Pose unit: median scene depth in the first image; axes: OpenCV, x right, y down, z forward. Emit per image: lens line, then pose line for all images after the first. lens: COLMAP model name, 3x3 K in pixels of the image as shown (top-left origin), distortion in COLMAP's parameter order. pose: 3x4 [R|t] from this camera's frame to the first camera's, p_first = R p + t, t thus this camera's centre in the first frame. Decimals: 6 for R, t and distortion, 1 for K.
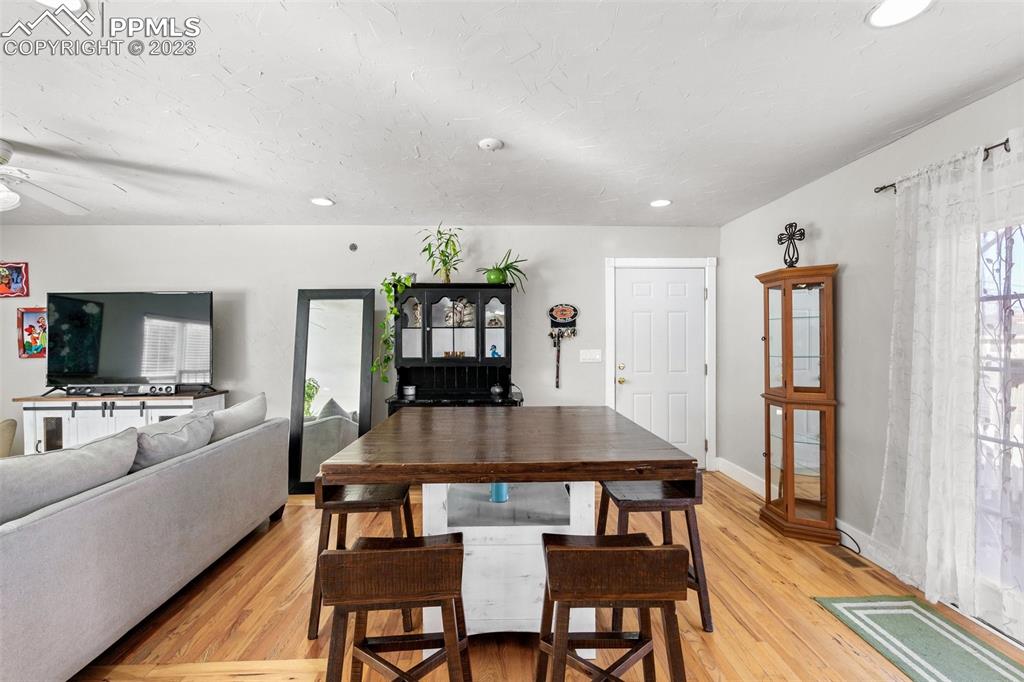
lens RADIAL K [[446.4, 0, 511.2], [0, 446.4, 337.1], [0, 0, 1]] dist [0.003615, -0.001201]
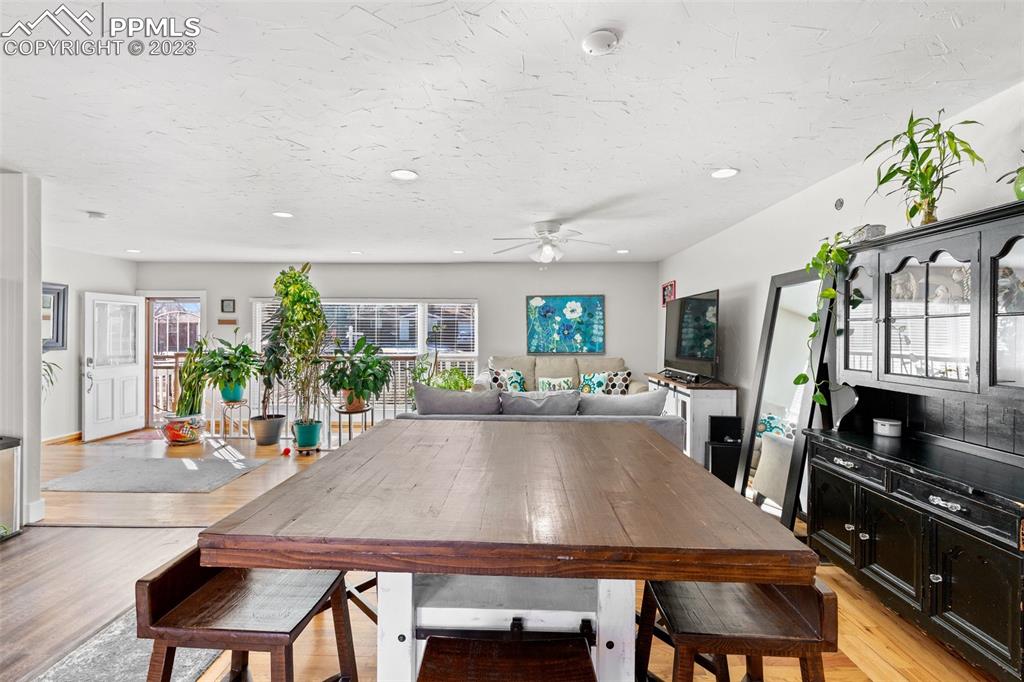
lens RADIAL K [[446.4, 0, 511.5], [0, 446.4, 335.4], [0, 0, 1]] dist [0.003615, -0.001201]
pose [[-0.030655, 0.007322, -0.999503, 0.385688], [-0.003850, 0.999965, 0.007444, 0.000267], [0.999523, 0.004077, -0.030626, 0.547580]]
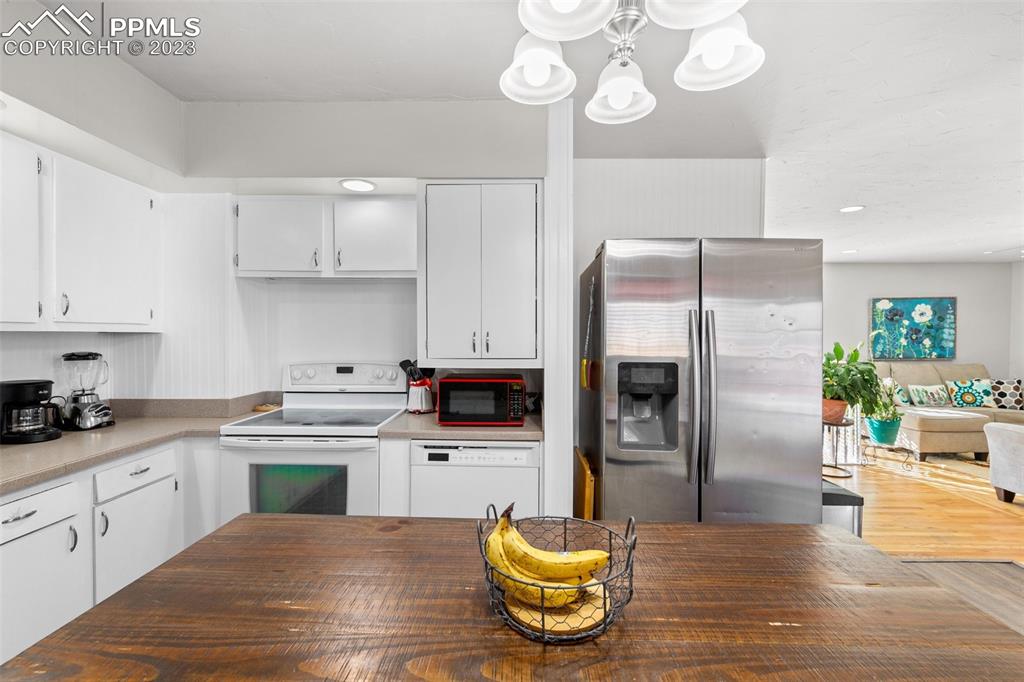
lens RADIAL K [[446.4, 0, 508.7], [0, 446.4, 337.5], [0, 0, 1]] dist [0.003615, -0.001201]
pose [[-0.042877, 0.019929, -0.998882, 0.353650], [-0.002897, 0.999794, 0.020072, -0.024939], [0.999076, 0.003754, -0.042810, -0.666033]]
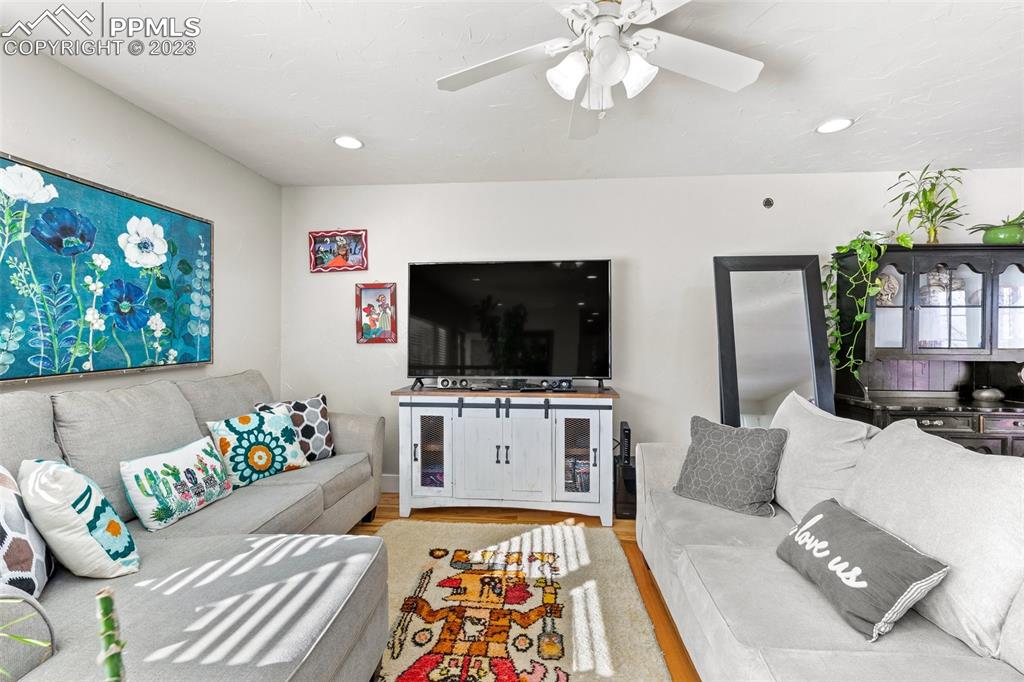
lens RADIAL K [[446.4, 0, 507.2], [0, 446.4, 336.8], [0, 0, 1]] dist [0.003615, -0.001201]
pose [[0.994064, 0.008976, -0.108425, -0.762674], [-0.008647, 0.999956, 0.003508, 0.031042], [0.108451, -0.002549, 0.994098, 0.203950]]
